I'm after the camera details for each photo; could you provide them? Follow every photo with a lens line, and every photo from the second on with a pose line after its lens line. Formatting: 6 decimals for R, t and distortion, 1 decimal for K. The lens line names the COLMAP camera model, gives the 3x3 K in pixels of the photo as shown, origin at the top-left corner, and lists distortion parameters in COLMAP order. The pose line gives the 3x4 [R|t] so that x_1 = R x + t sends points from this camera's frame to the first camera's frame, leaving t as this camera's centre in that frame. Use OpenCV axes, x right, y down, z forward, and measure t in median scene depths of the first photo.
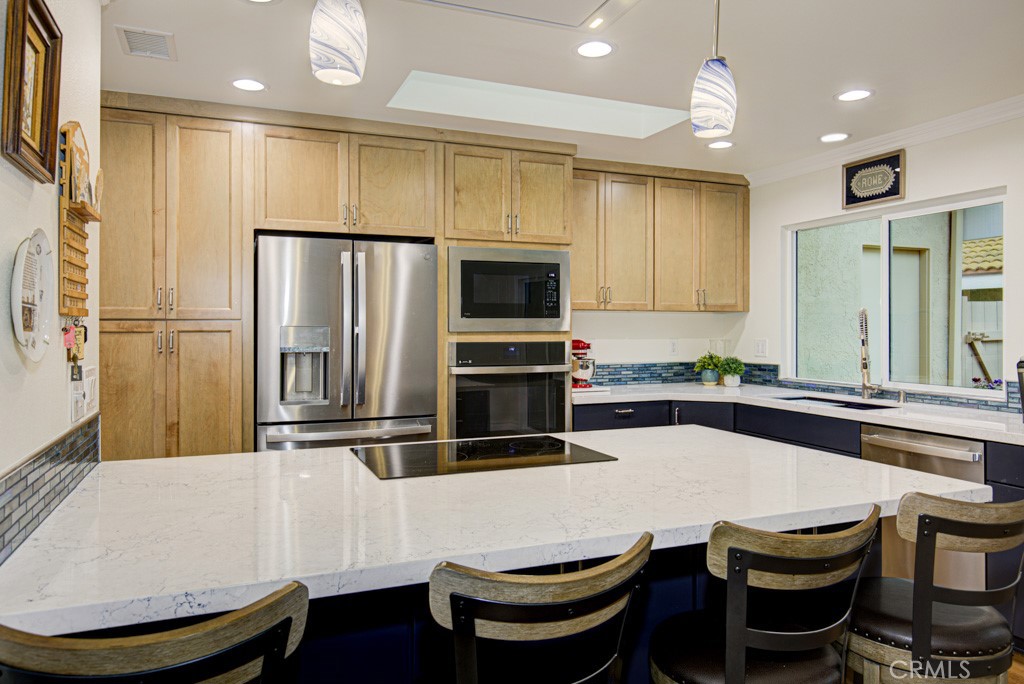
lens RADIAL K [[689.0, 0, 510.2], [0, 689.0, 328.5], [0, 0, 1]] dist [-0.001576, -0.005586]
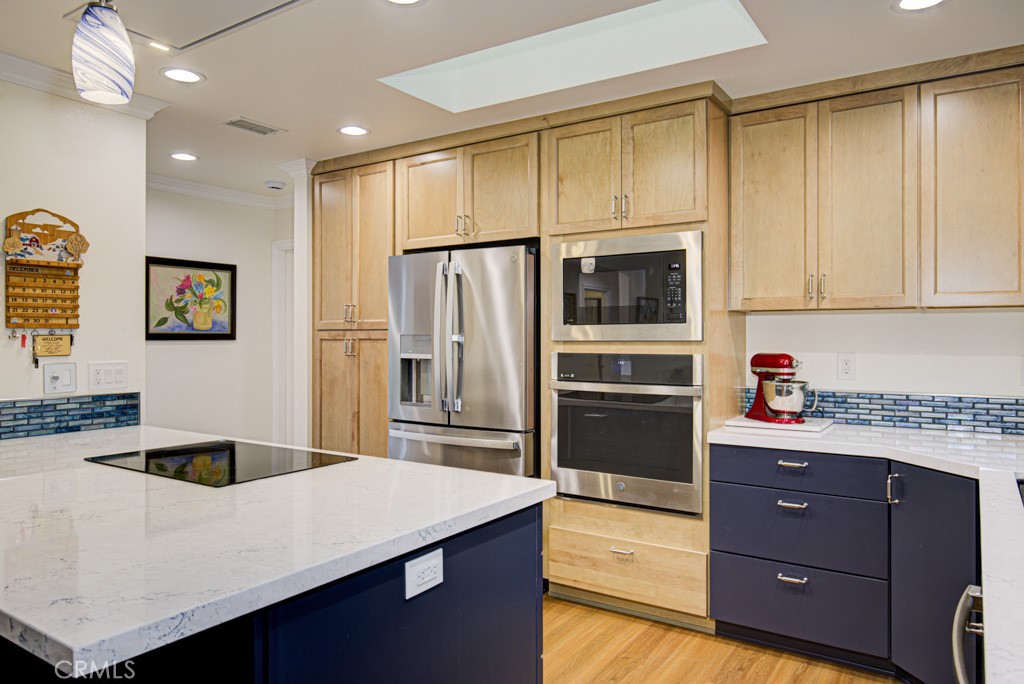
lens RADIAL K [[689.0, 0, 513.1], [0, 689.0, 334.9], [0, 0, 1]] dist [-0.001576, -0.005586]
pose [[0.563048, -0.001548, -0.826423, 0.593066], [-0.000023, 0.999998, -0.001889, -0.001144], [0.826424, 0.001083, 0.563047, 0.441405]]
